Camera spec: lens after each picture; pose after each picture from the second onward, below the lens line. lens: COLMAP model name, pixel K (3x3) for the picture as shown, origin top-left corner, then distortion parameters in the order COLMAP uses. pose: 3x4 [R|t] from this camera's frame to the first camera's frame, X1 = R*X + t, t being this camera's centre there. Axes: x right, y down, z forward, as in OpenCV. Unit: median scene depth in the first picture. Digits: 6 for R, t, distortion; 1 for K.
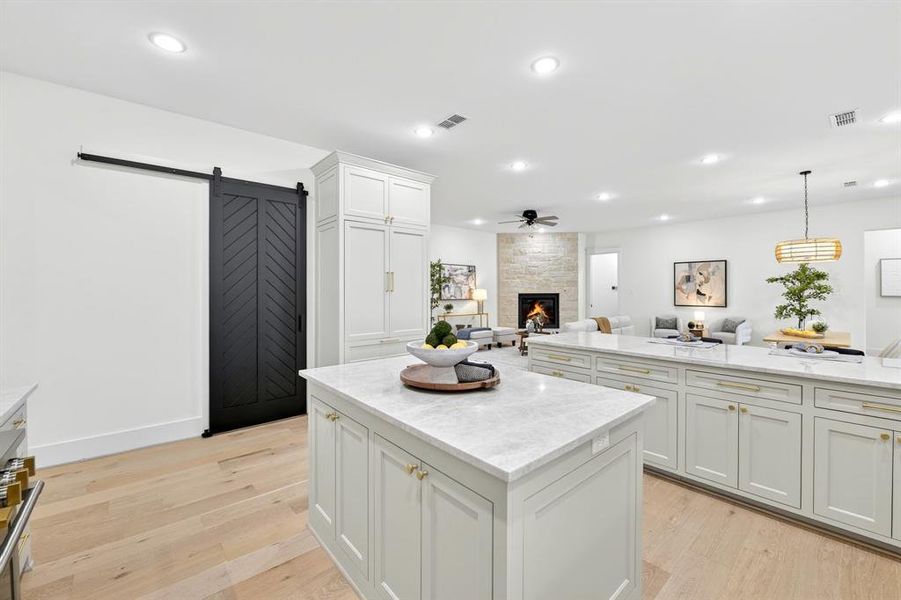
lens RADIAL K [[364.1, 0, 450.3], [0, 364.1, 291.3], [0, 0, 1]] dist [-0.019876, -0.000368]
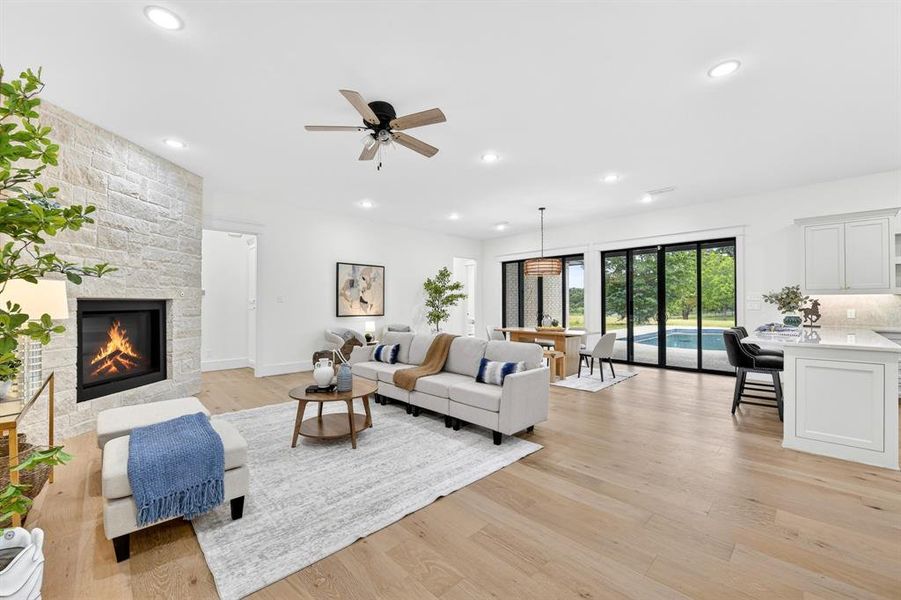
lens RADIAL K [[360.8, 0, 455.9], [0, 360.8, 301.8], [0, 0, 1]] dist [-0.016975, -0.000325]
pose [[-0.070088, 0.008425, 0.997505, -0.185180], [0.003070, 0.999961, -0.008230, 0.014513], [-0.997536, 0.002486, -0.070111, 0.789928]]
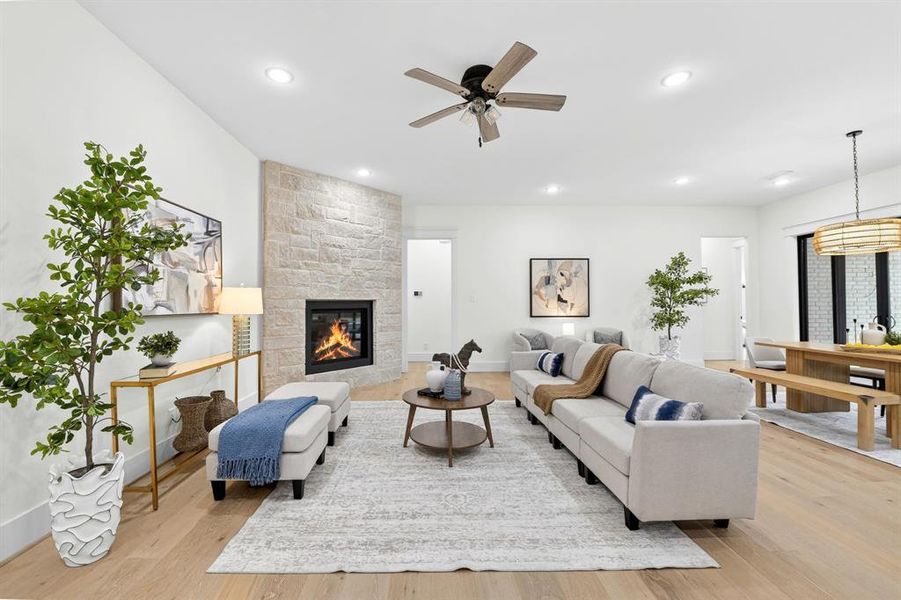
lens RADIAL K [[370.4, 0, 431.2], [0, 370.4, 297.5], [0, 0, 1]] dist [-0.019071, -0.000115]
pose [[0.638927, 0.012526, 0.769166, -0.085849], [0.002442, 0.999829, -0.018311, 0.013600], [-0.769264, 0.013578, 0.638787, 0.670761]]
